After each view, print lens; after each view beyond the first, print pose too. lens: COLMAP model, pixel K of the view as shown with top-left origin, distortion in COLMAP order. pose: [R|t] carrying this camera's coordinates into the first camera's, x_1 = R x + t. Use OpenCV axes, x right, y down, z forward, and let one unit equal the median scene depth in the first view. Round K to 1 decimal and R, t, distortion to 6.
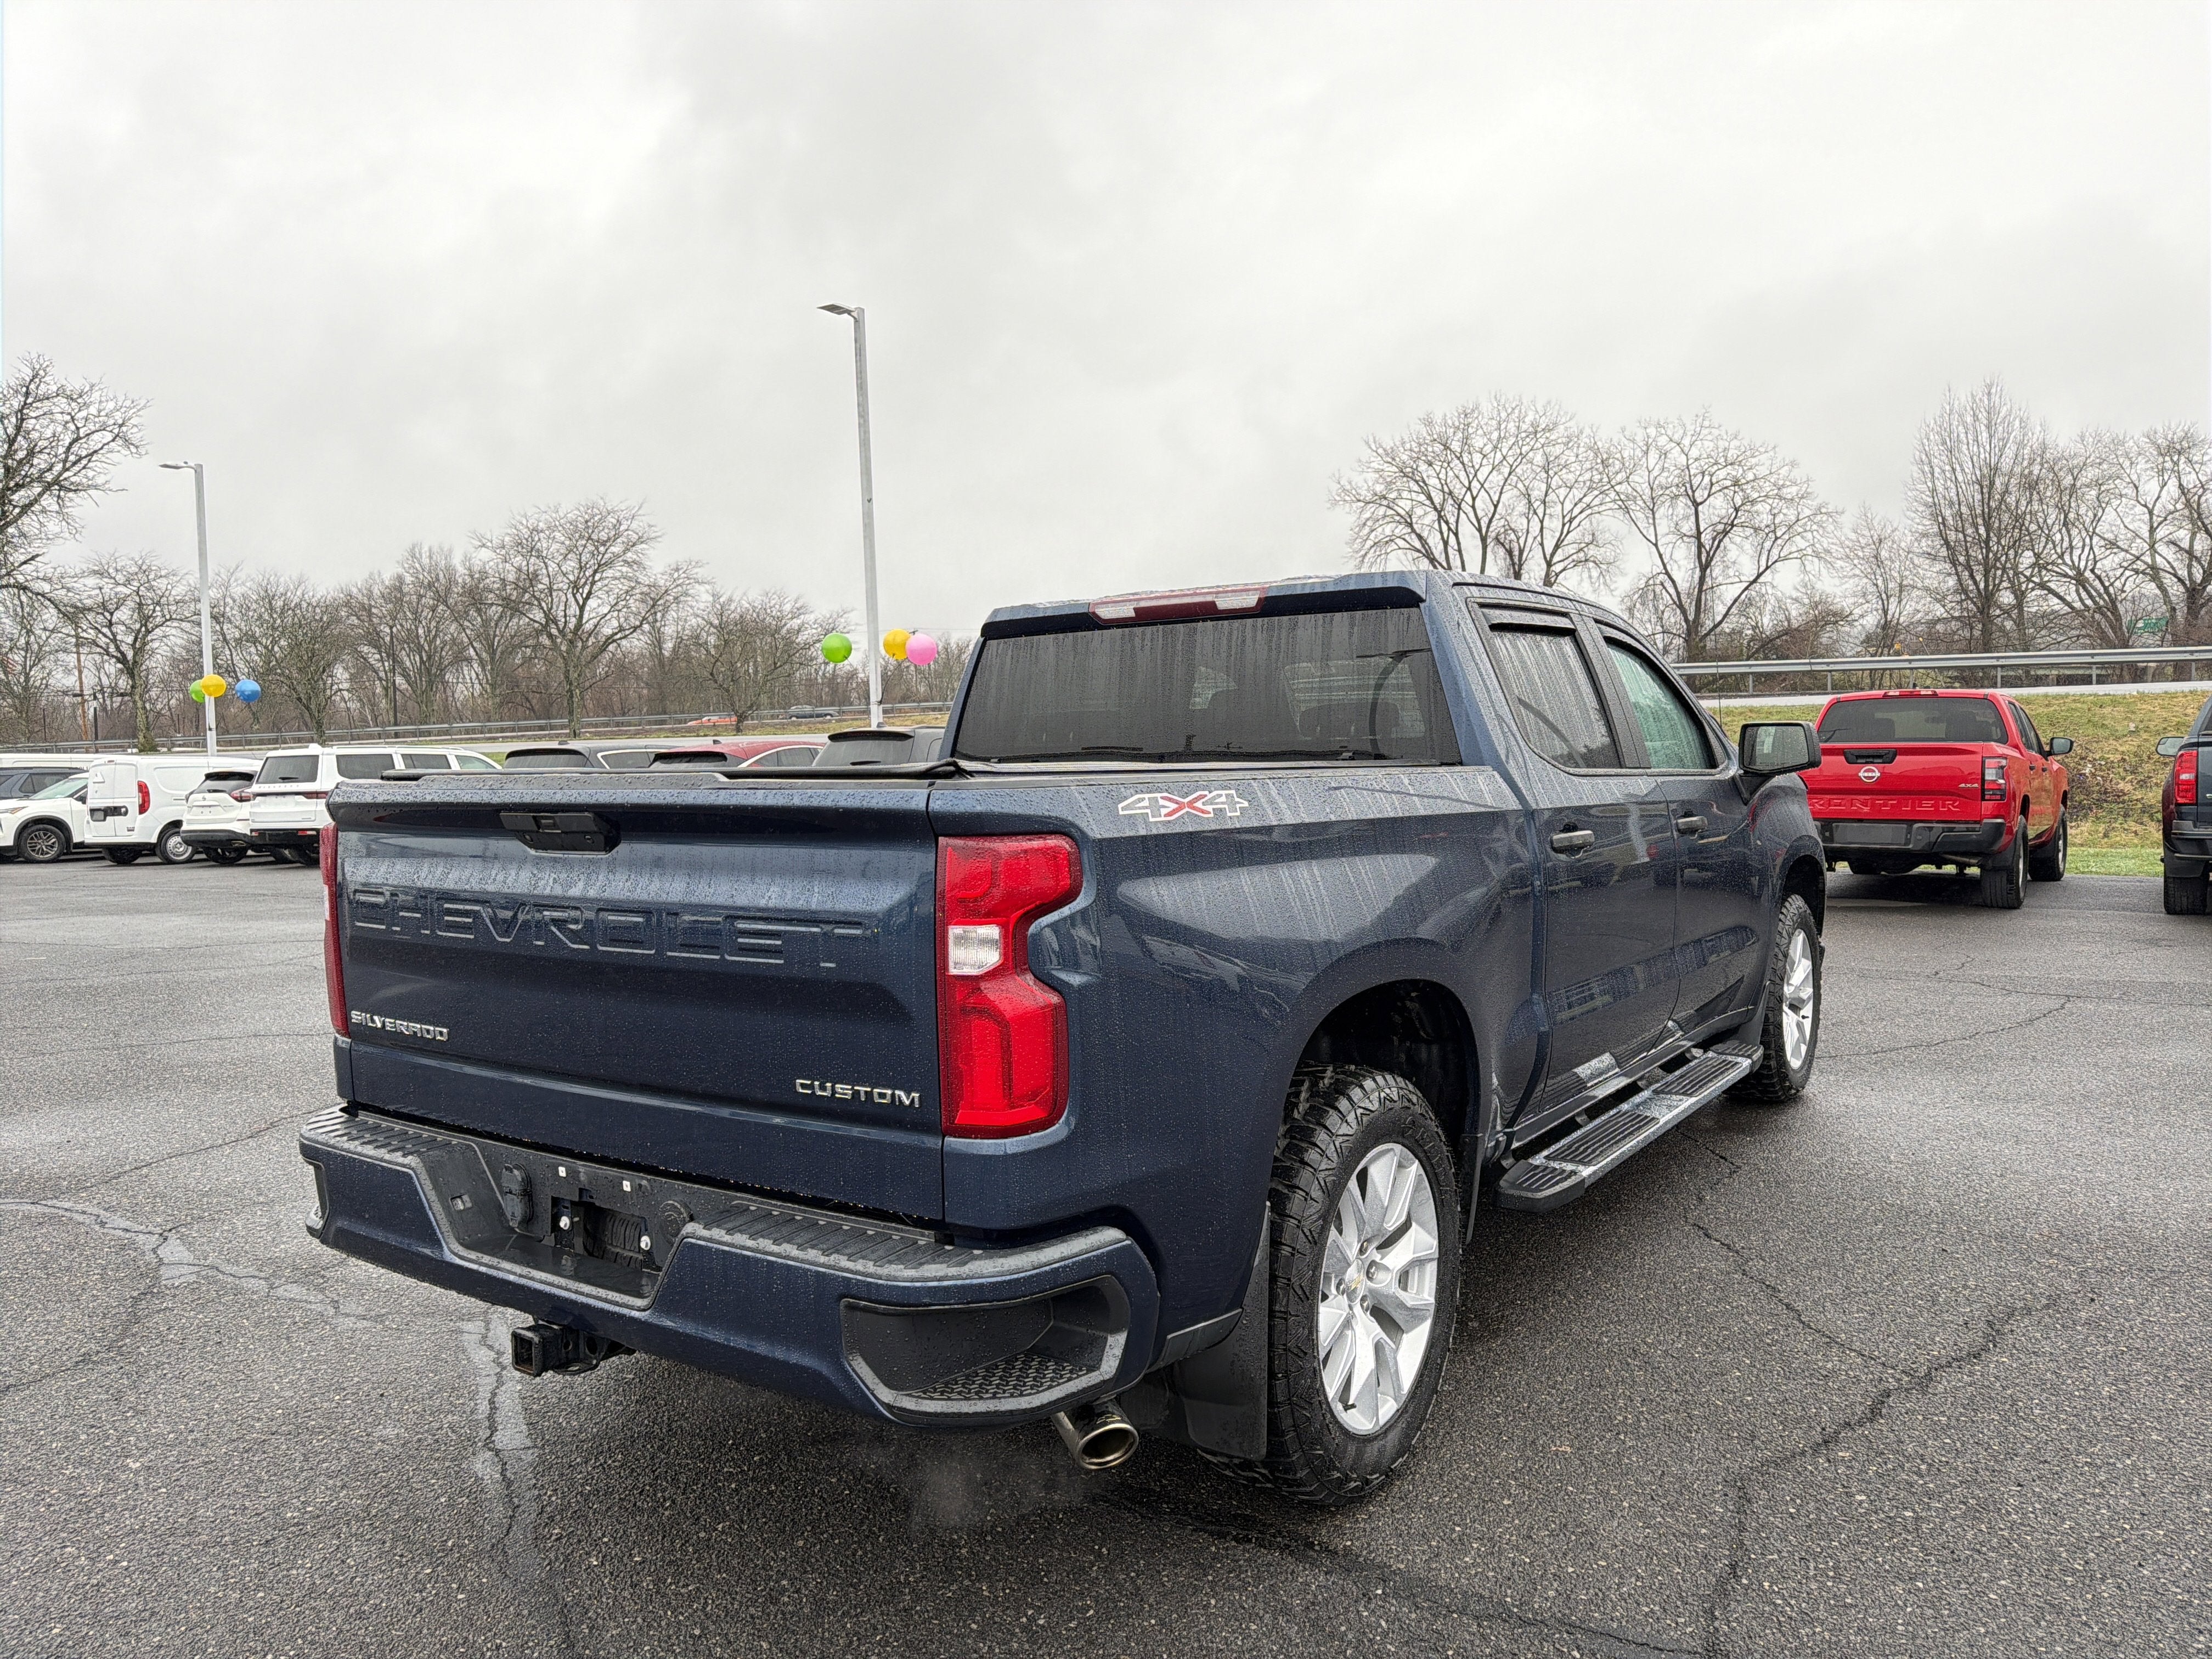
lens RADIAL K [[1544.0, 0, 1105.4], [0, 1544.0, 862.5], [0, 0, 1]] dist [0.043082, -0.052340]
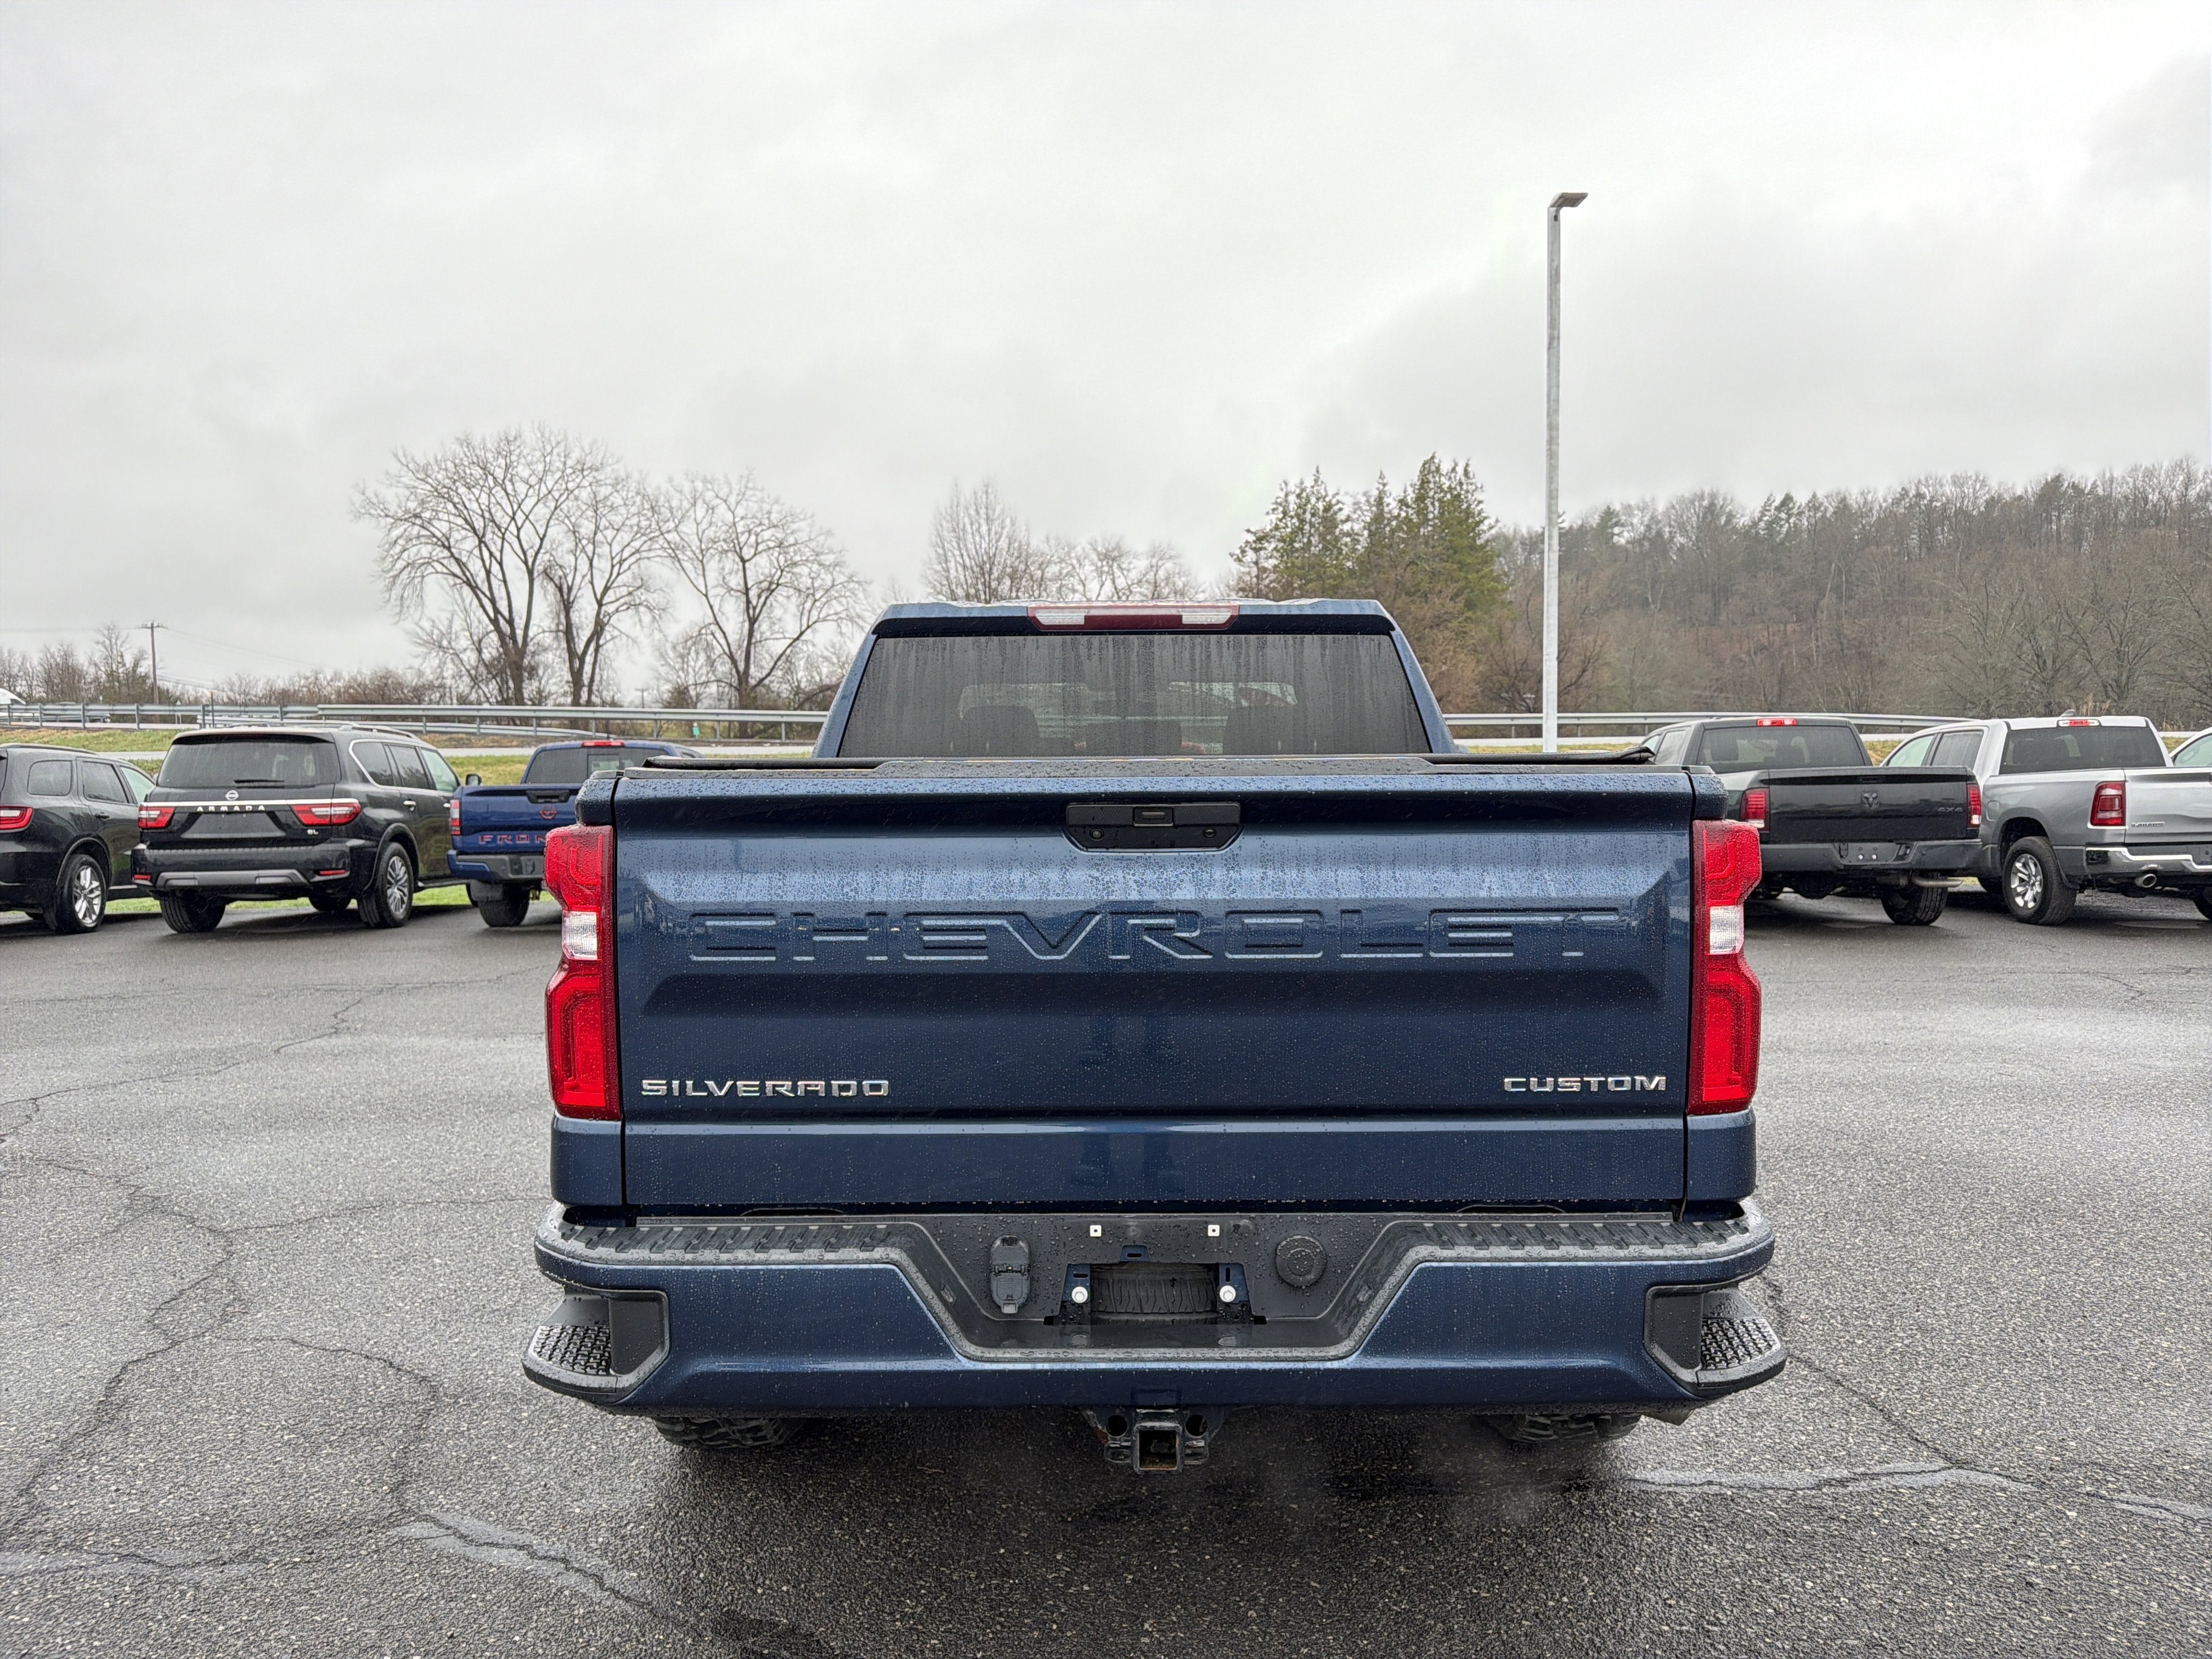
lens RADIAL K [[1544.0, 0, 1130.3], [0, 1544.0, 870.5], [0, 0, 1]] dist [0.043082, -0.052340]
pose [[0.817545, -0.014721, 0.575677, -0.513385], [0.028069, 0.999504, -0.014303, 0.010253], [-0.575180, 0.027852, 0.817552, 0.191104]]
